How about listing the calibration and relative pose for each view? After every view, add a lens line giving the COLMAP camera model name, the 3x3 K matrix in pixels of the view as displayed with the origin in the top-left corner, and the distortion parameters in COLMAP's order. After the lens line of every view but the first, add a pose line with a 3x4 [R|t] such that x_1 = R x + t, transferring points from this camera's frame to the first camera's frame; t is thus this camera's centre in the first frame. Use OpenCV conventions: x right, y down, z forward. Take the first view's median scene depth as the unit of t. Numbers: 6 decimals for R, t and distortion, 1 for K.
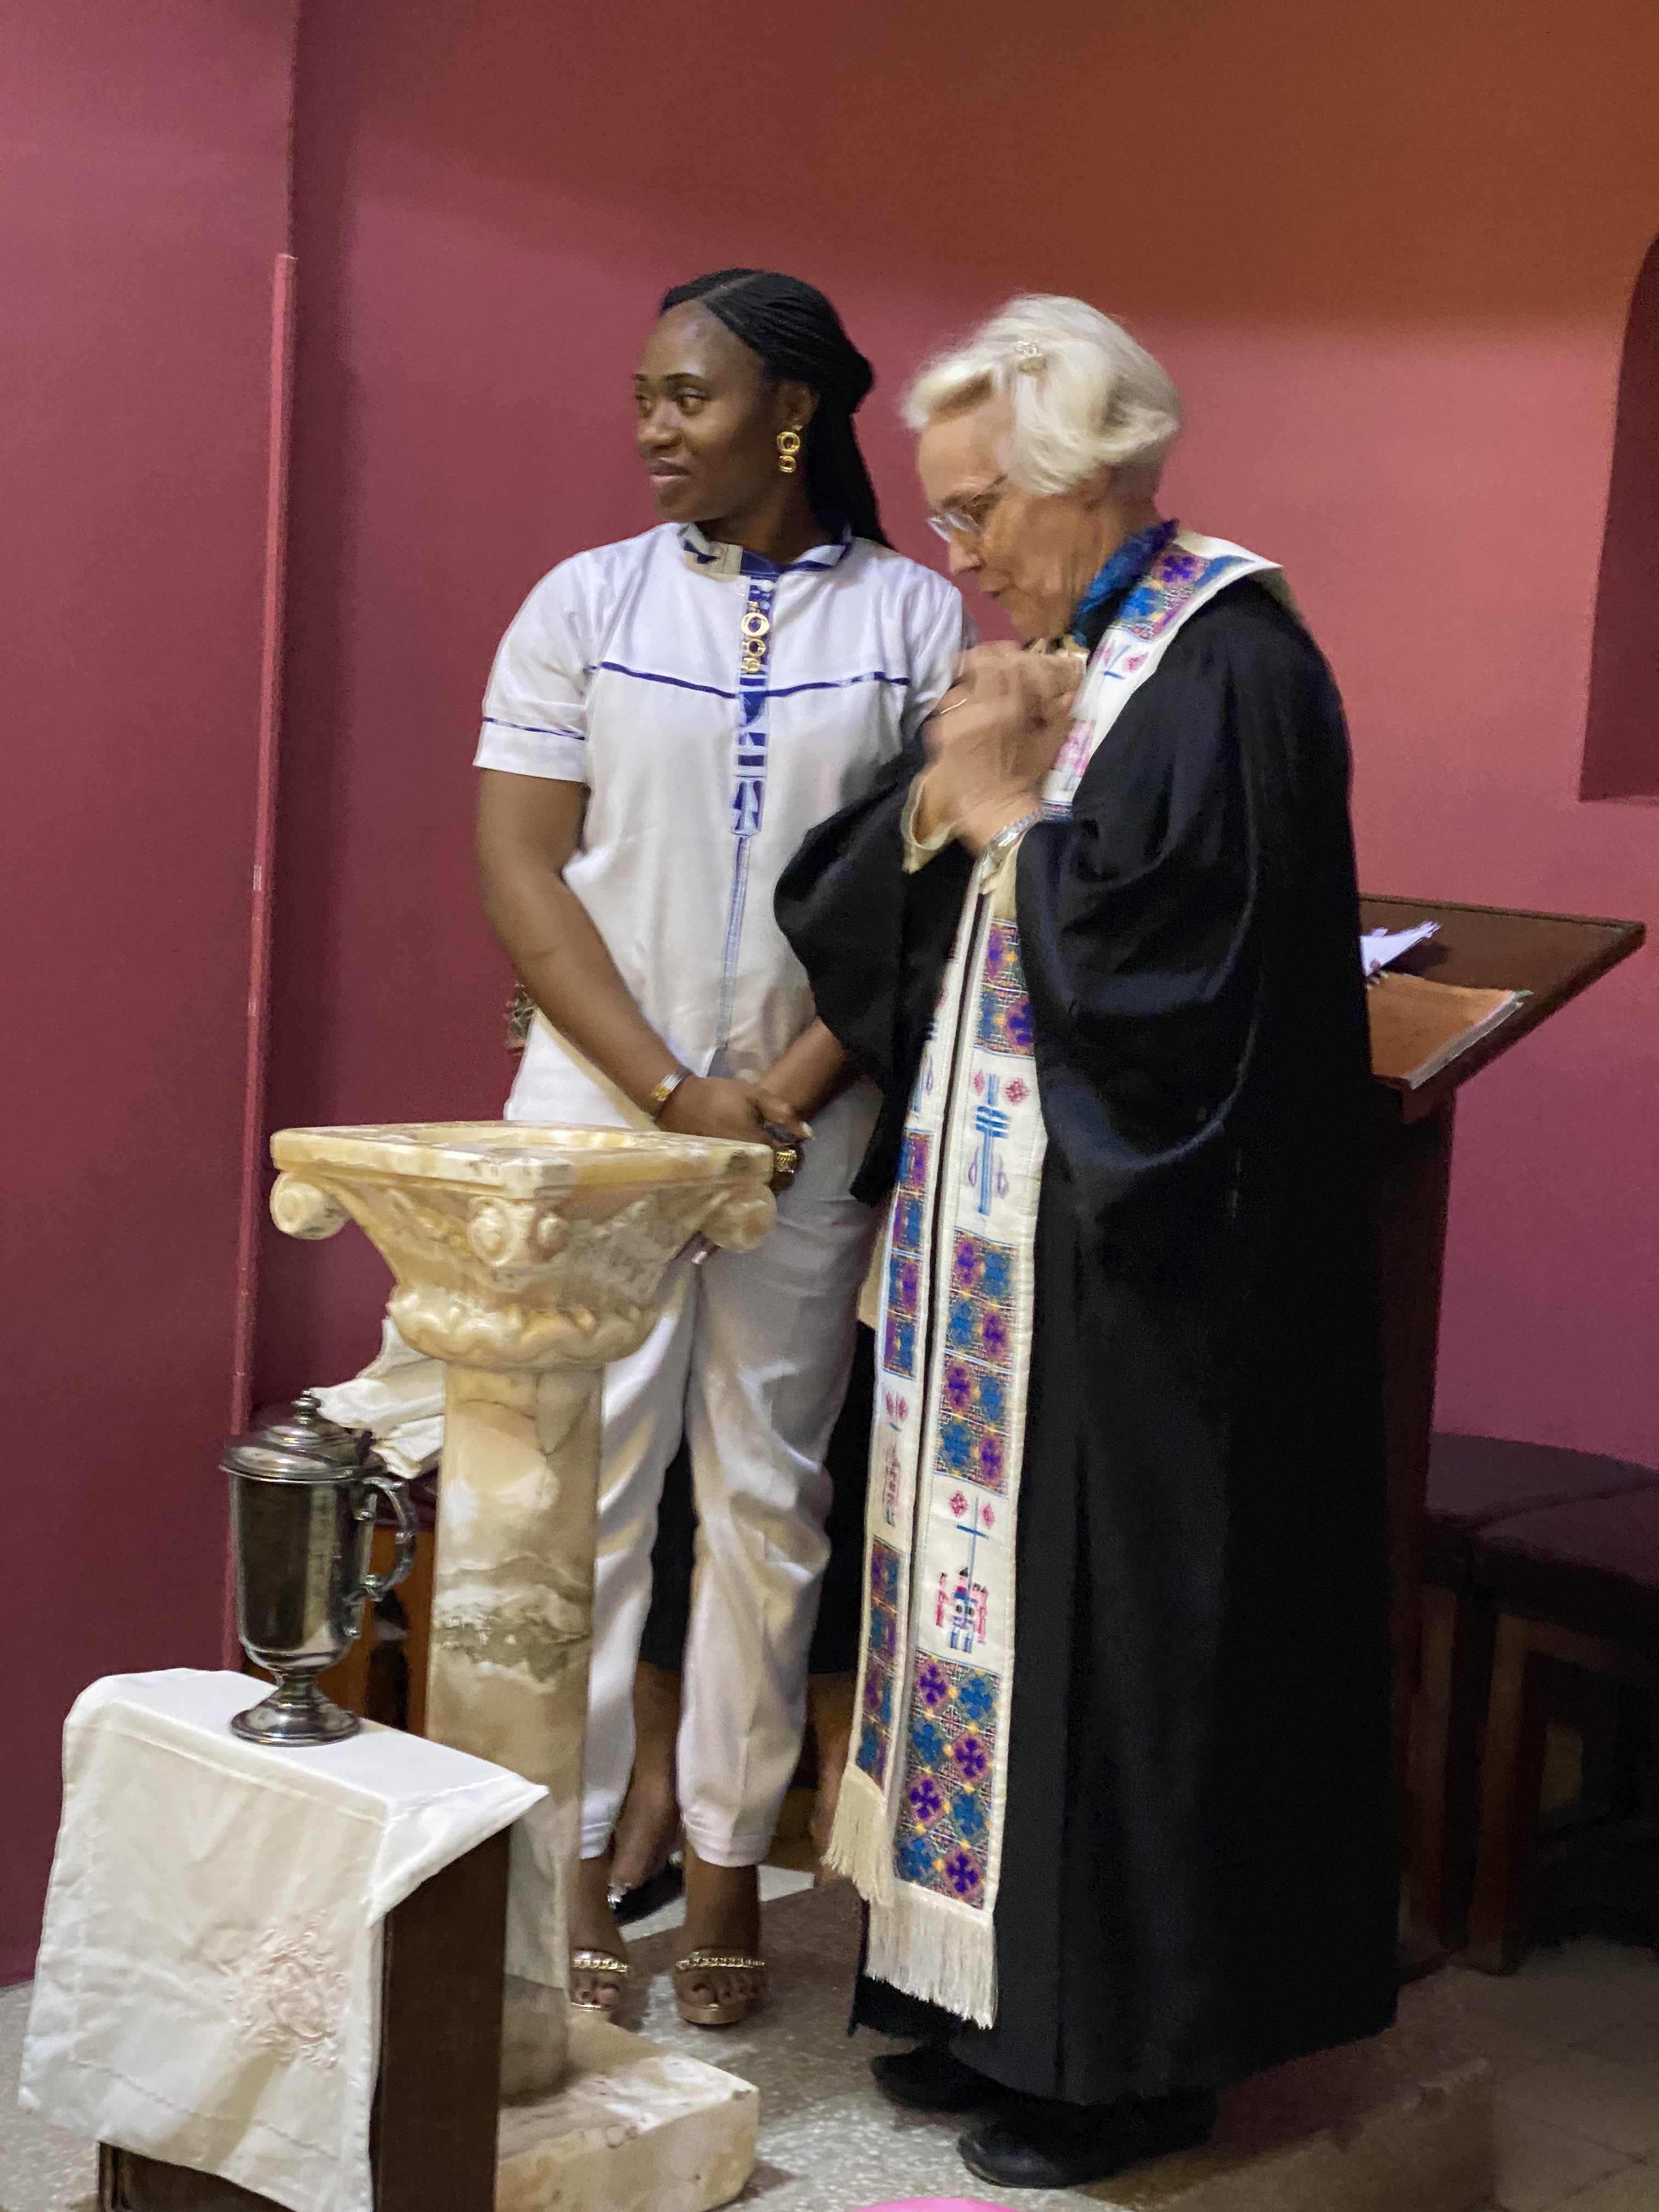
lens RADIAL K [[3270.7, 0, 822.2], [0, 3270.7, 1120.7], [0, 0, 1]] dist [0.118880, 0.000000]
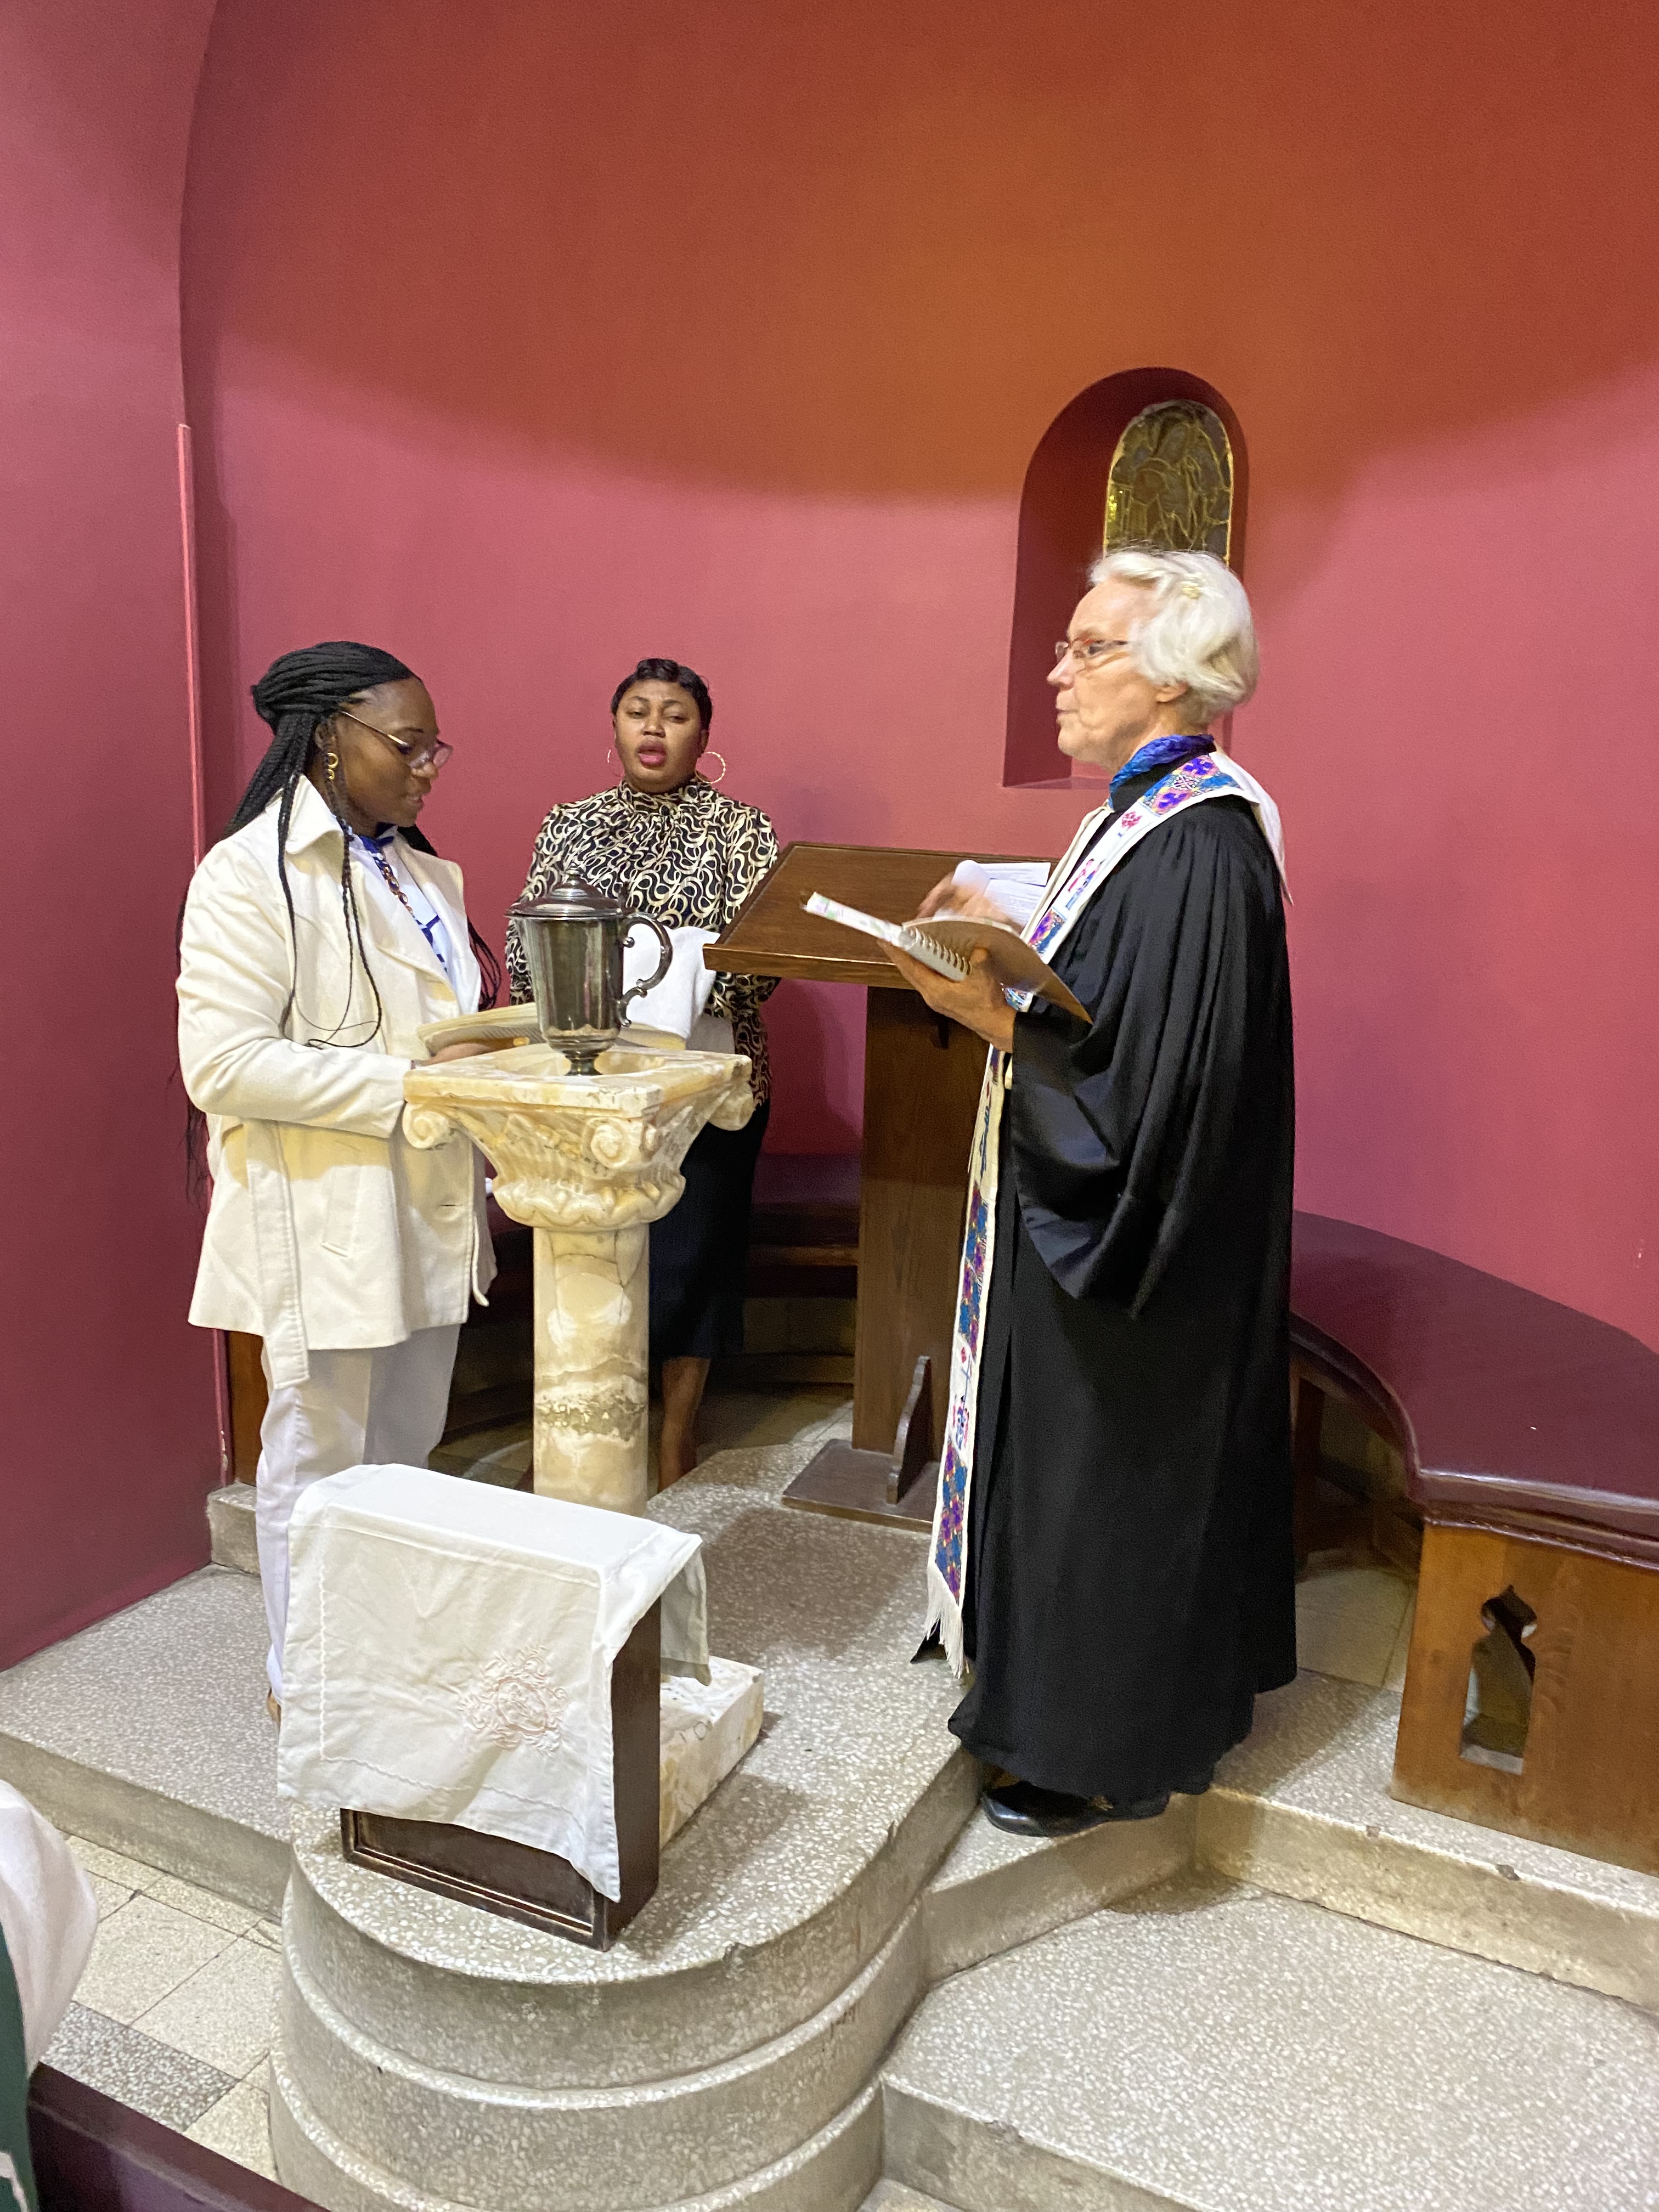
lens RADIAL K [[1691.4, 0, 830.3], [0, 1691.4, 1087.5], [0, 0, 1]] dist [0.025595, -0.035043]
pose [[0.947393, -0.083796, 0.308909, -0.222227], [0.054330, 0.993217, 0.102800, -0.054838], [-0.315428, -0.080609, 0.945519, 0.293034]]
